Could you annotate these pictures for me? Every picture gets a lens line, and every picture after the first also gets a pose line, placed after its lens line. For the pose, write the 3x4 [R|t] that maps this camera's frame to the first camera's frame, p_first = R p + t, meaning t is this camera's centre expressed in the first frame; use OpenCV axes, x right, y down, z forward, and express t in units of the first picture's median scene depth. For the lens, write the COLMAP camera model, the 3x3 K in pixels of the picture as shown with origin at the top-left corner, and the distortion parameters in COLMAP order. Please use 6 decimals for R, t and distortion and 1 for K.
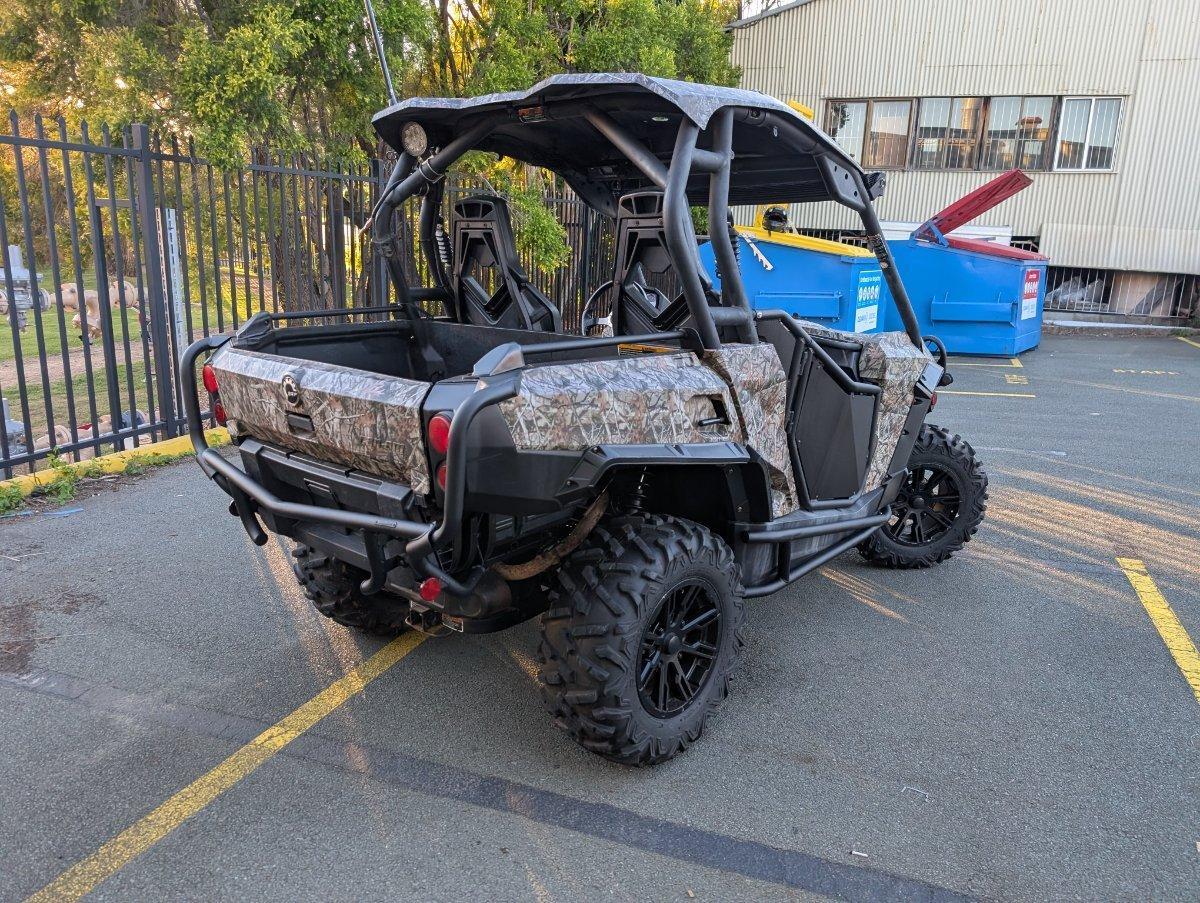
lens RADIAL K [[857.4, 0, 621.3], [0, 857.4, 445.3], [0, 0, 1]] dist [0.035576, -0.030931]
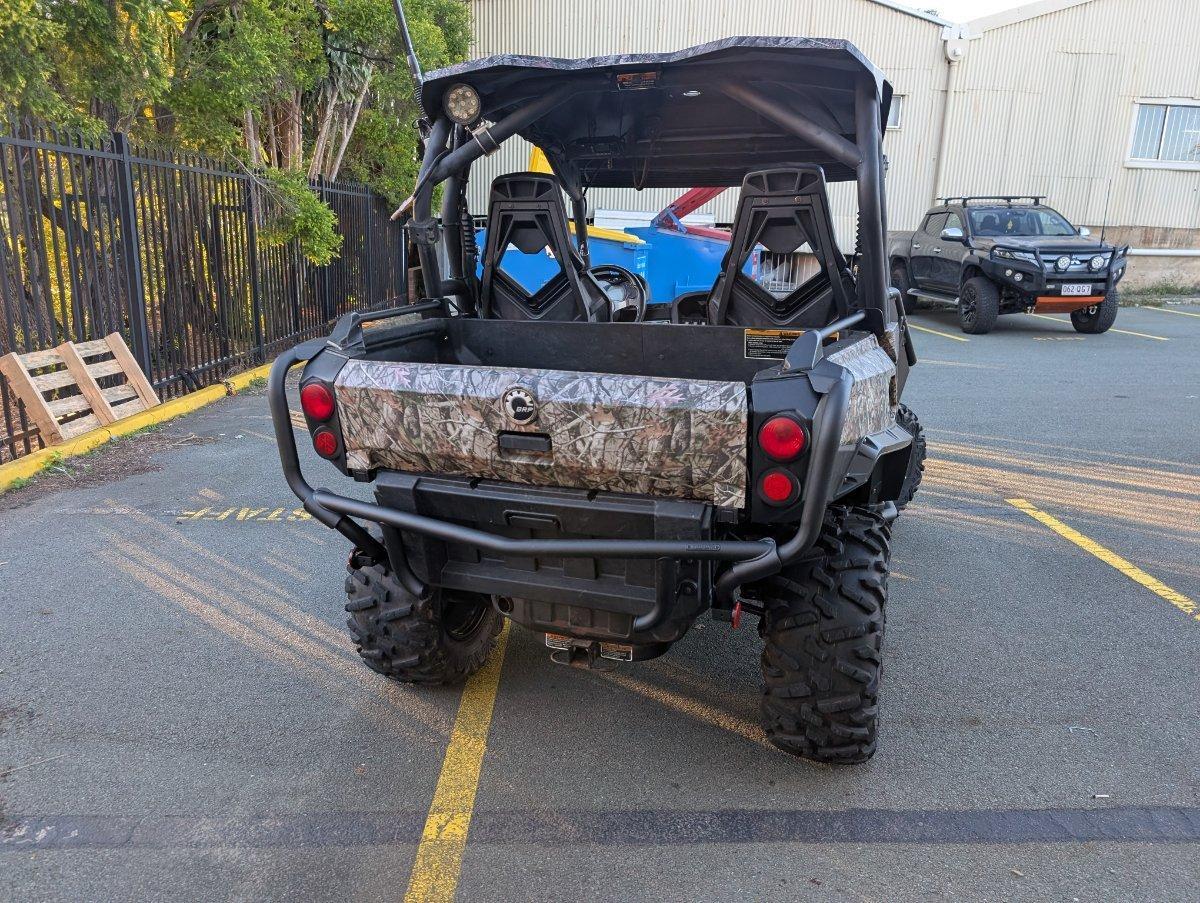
lens RADIAL K [[860.0, 0, 600.1], [0, 860.0, 457.7], [0, 0, 1]] dist [0.032756, -0.029044]
pose [[0.934768, -0.100598, 0.340718, -0.521218], [0.092458, 0.994909, 0.040088, -0.034655], [-0.343016, -0.005971, 0.939311, 0.175681]]
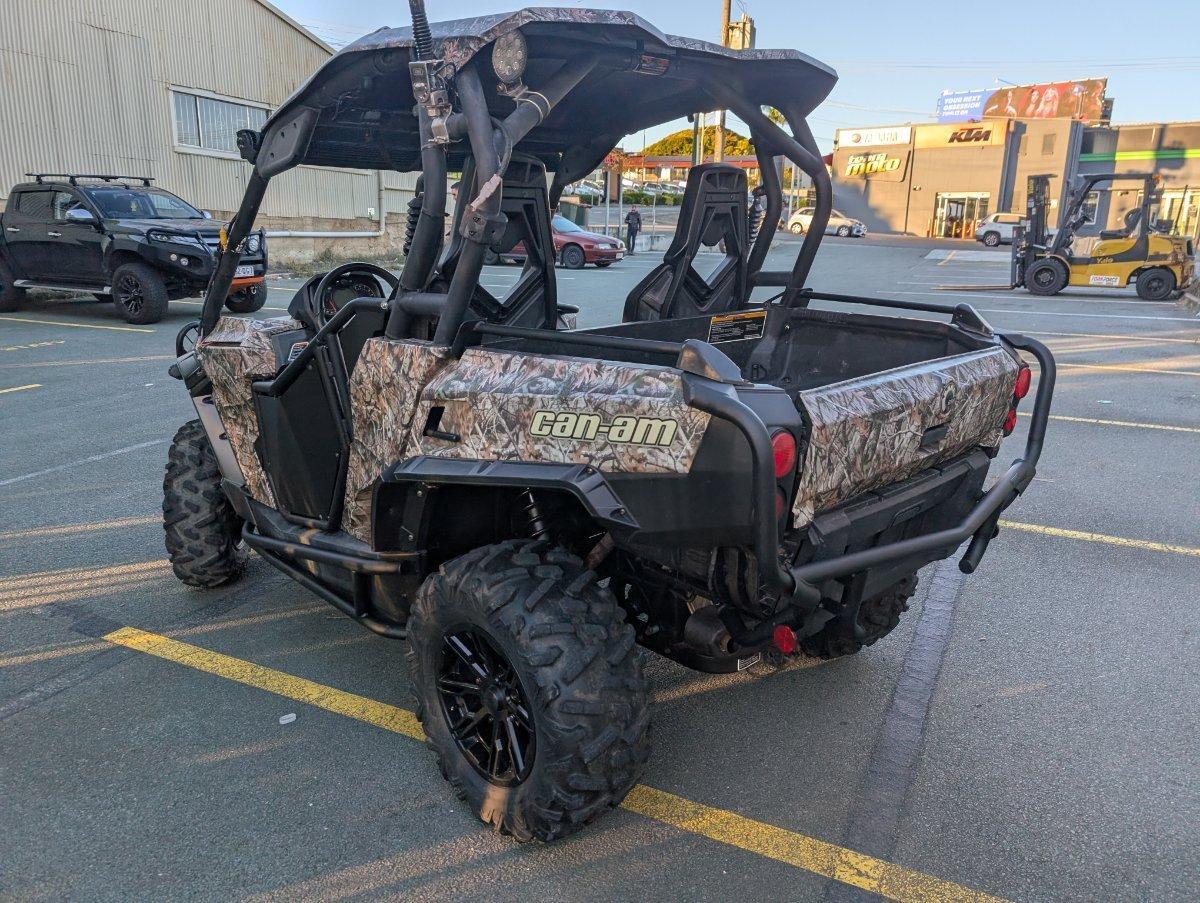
lens RADIAL K [[857.4, 0, 621.3], [0, 857.4, 445.3], [0, 0, 1]] dist [0.035576, -0.030931]
pose [[0.102547, -0.265018, 0.958775, -1.085582], [0.224133, 0.945226, 0.237300, -0.256959], [-0.969148, 0.190559, 0.156329, 1.039760]]
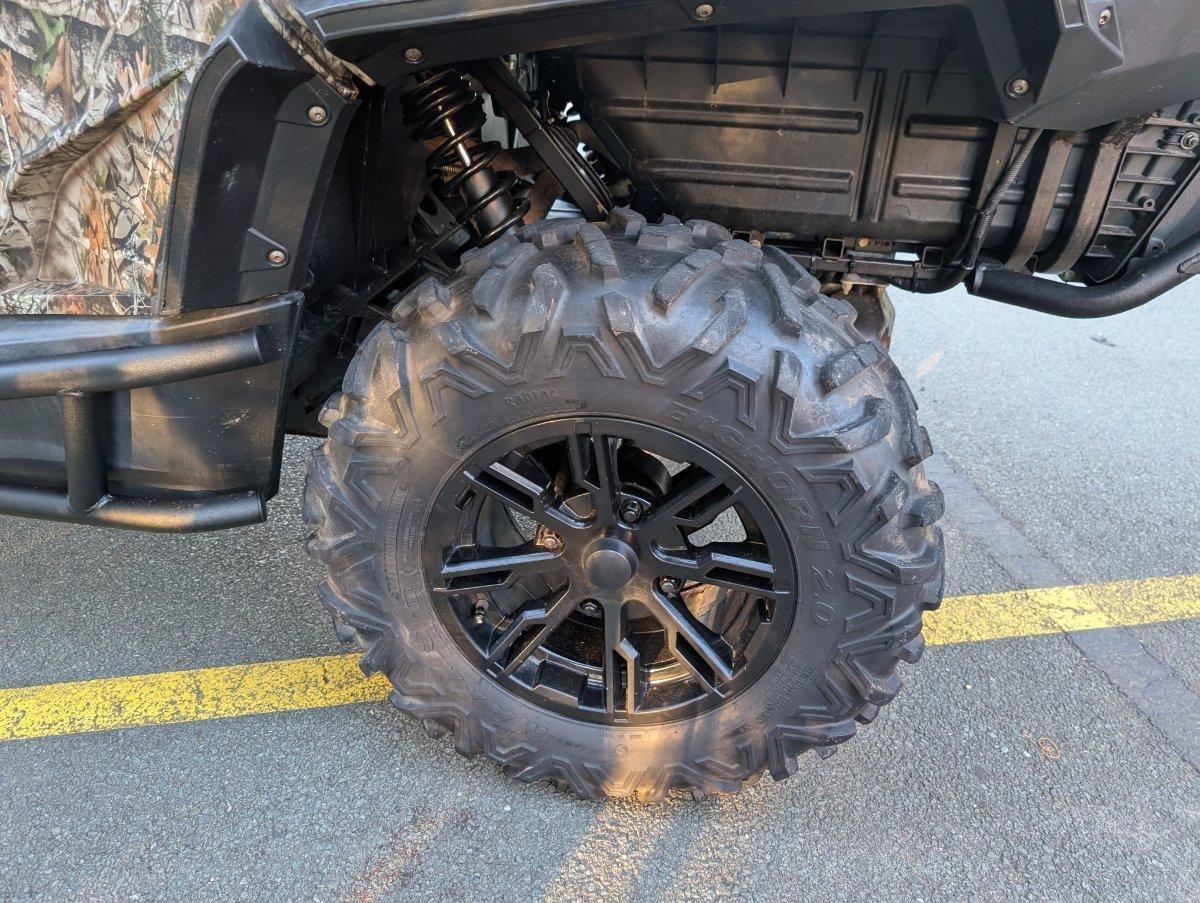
lens RADIAL K [[867.7, 0, 609.6], [0, 867.7, 450.0], [0, 0, 1]] dist [0.008096, -0.006684]
pose [[-0.510122, -0.434164, 0.742481, -0.635602], [0.159880, 0.800336, 0.577841, -0.120837], [-0.845112, 0.413477, -0.338855, 1.438823]]
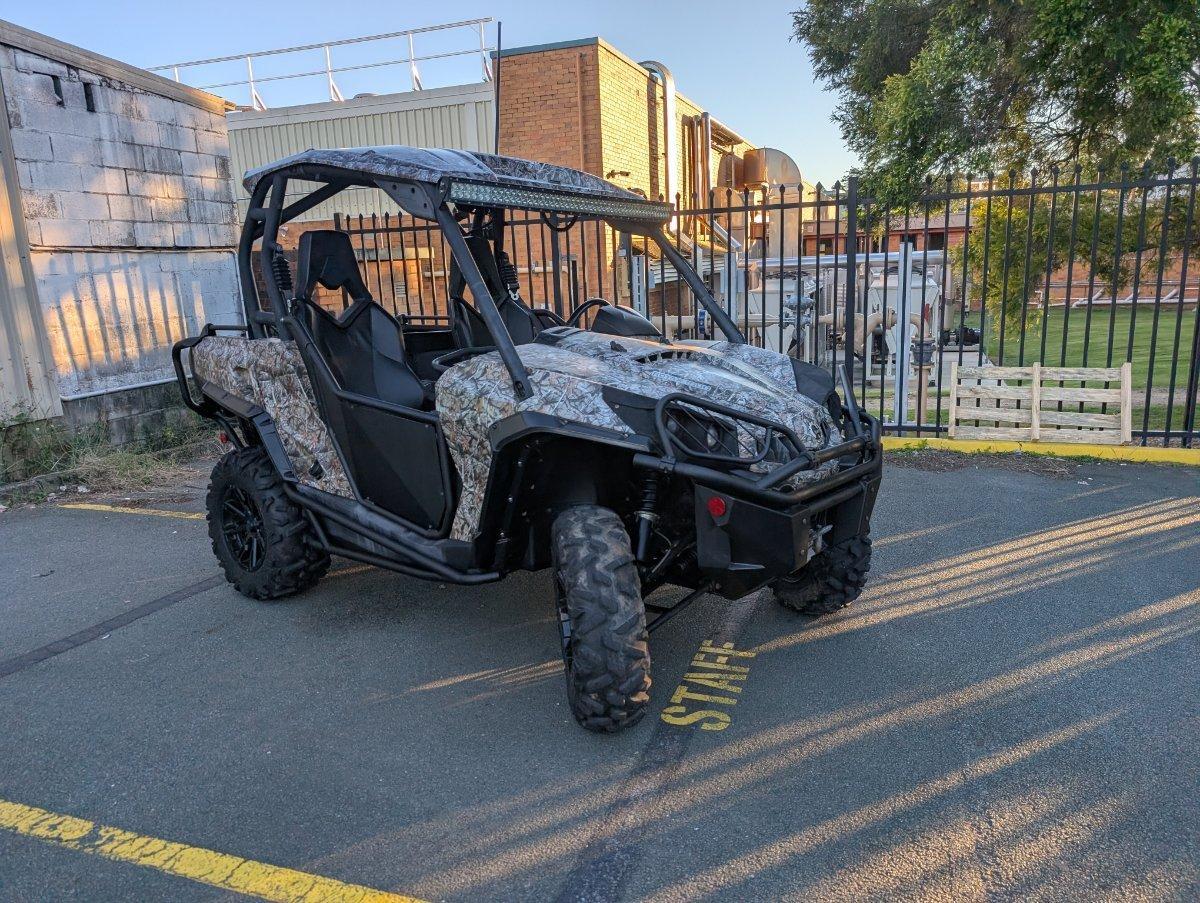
lens RADIAL K [[863.2, 0, 604.2], [0, 863.2, 454.6], [0, 0, 1]] dist [0.021685, -0.010035]
pose [[0.012858, 0.174816, -0.984517, 1.562019], [-0.205878, 0.963965, 0.168478, -0.285562], [0.978493, 0.200524, 0.048386, 1.493233]]
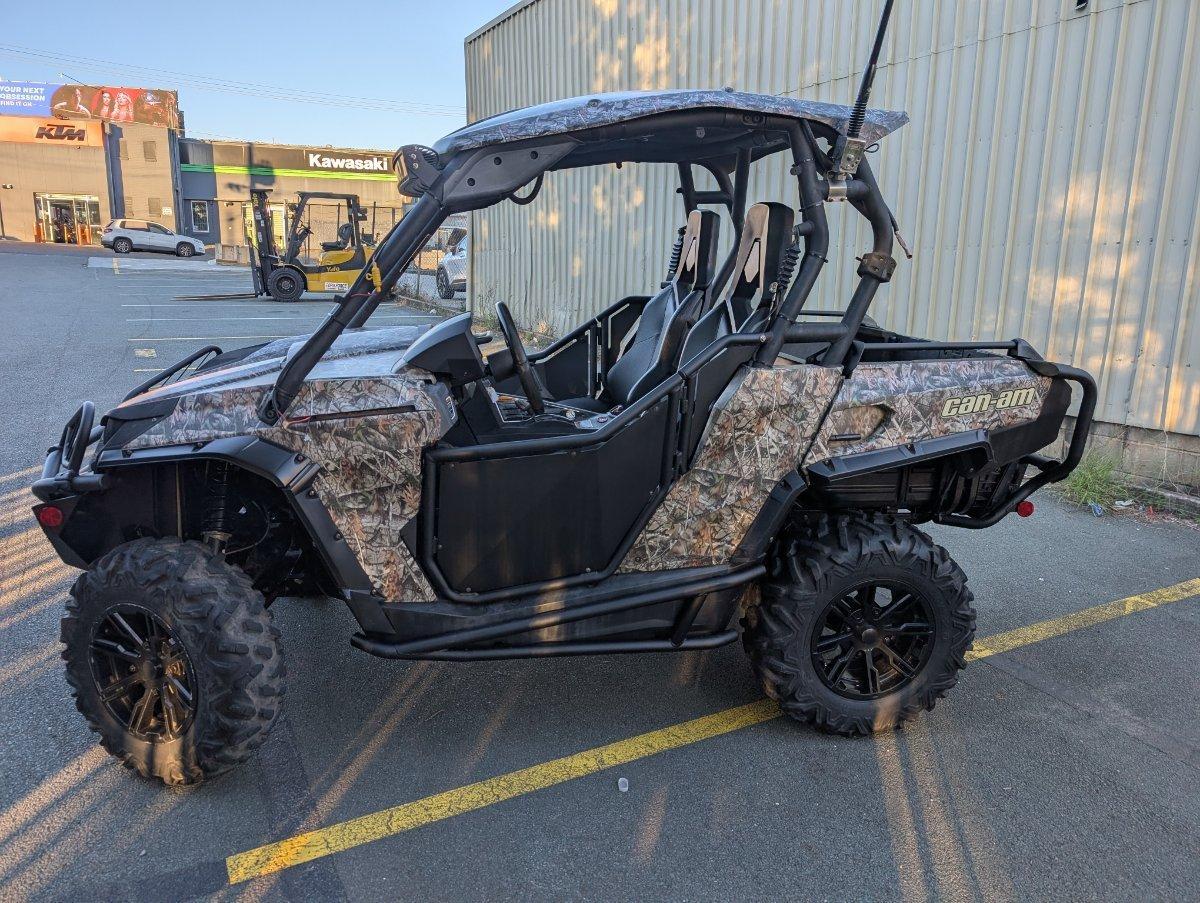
lens RADIAL K [[848.6, 0, 600.0], [0, 848.6, 451.5], [0, 0, 1]] dist [0.037847, -0.031422]
pose [[-0.748858, -0.192315, 0.634213, -0.747736], [0.114607, 0.904973, 0.409744, -0.527815], [-0.652745, 0.379525, -0.655656, 2.142572]]
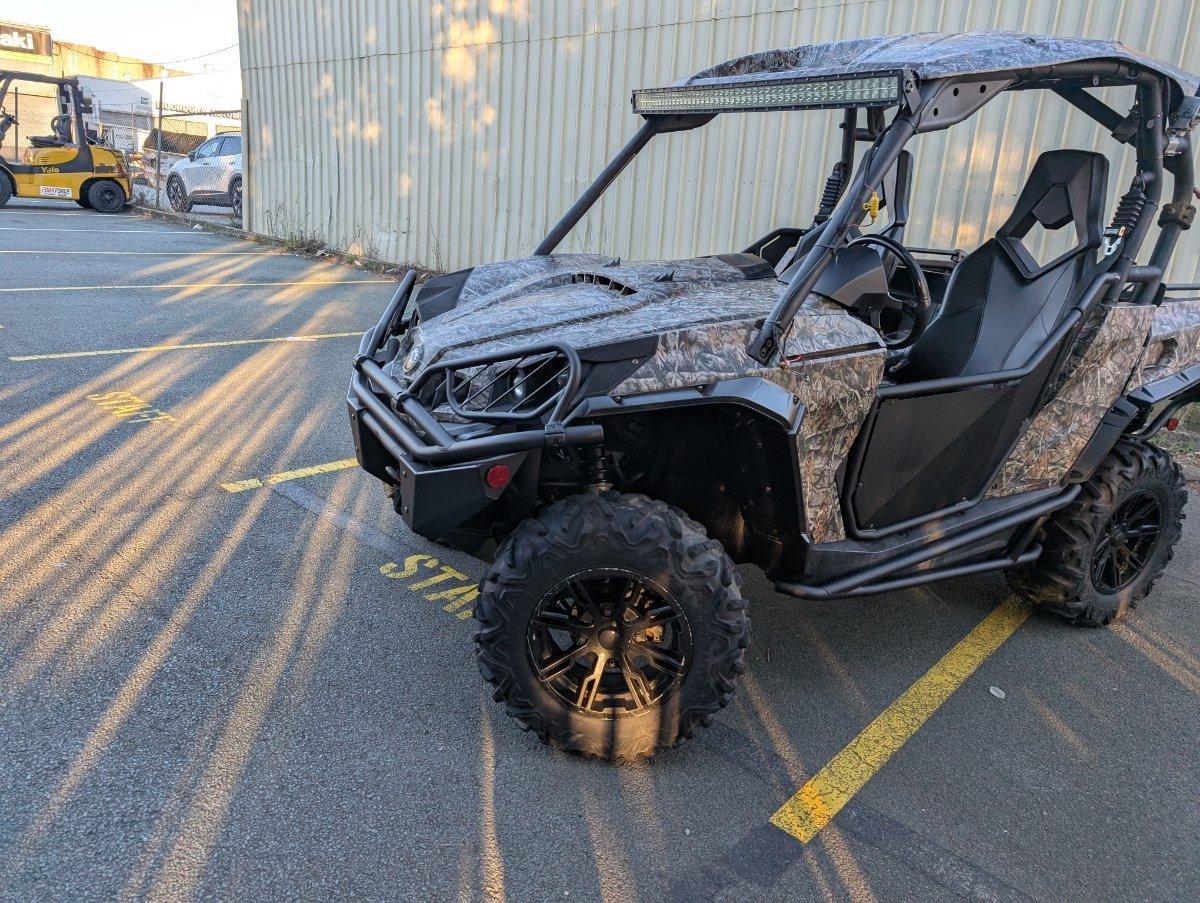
lens RADIAL K [[851.1, 0, 592.0], [0, 851.1, 440.7], [0, 0, 1]] dist [0.031195, -0.027844]
pose [[-0.921836, -0.198515, 0.332881, -0.067160], [-0.010309, 0.871126, 0.490951, -0.566908], [-0.387443, 0.449144, -0.805082, 2.529419]]
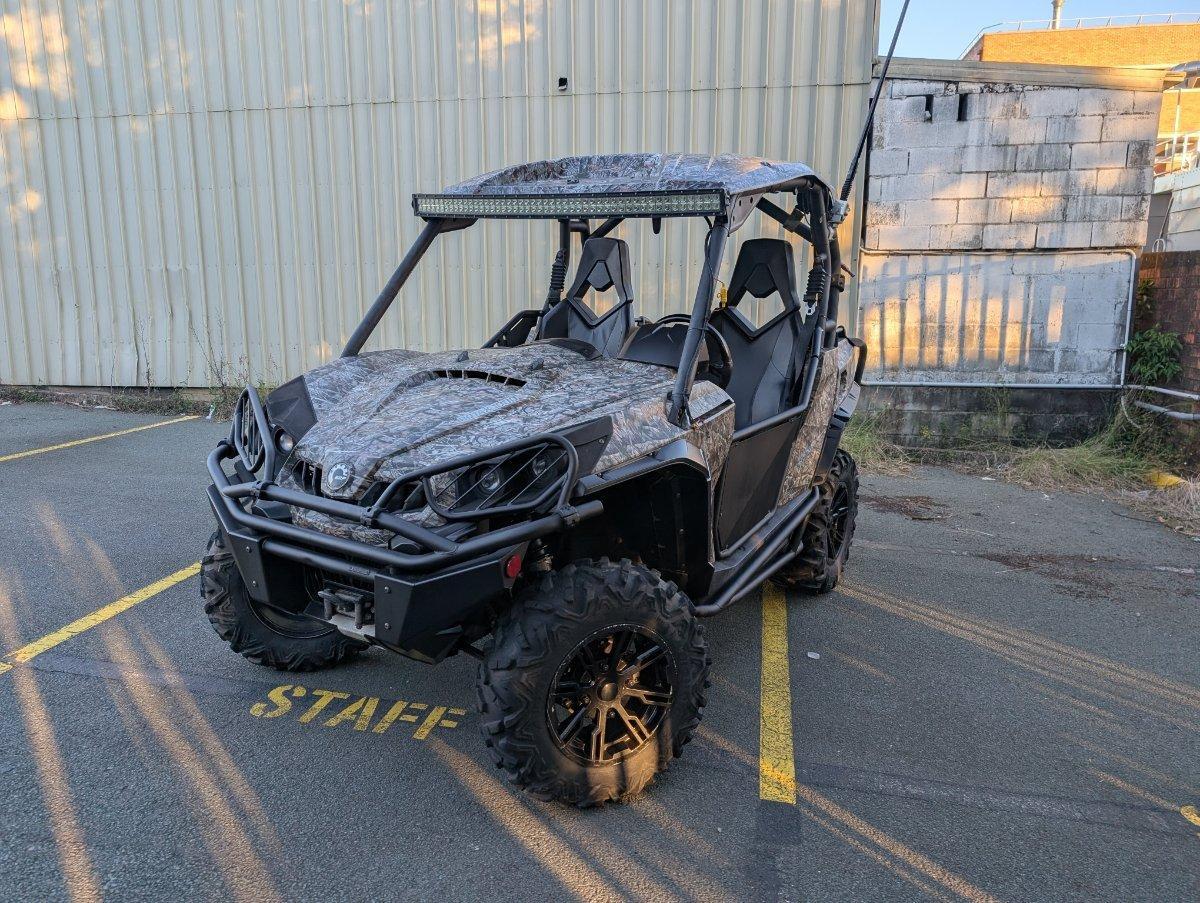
lens RADIAL K [[854.3, 0, 579.9], [0, 854.3, 455.9], [0, 0, 1]] dist [0.034057, -0.033632]
pose [[-0.988648, -0.016873, -0.149298, 0.329027], [-0.078083, 0.906647, 0.414602, -0.603021], [0.128365, 0.421553, -0.897672, 2.661327]]
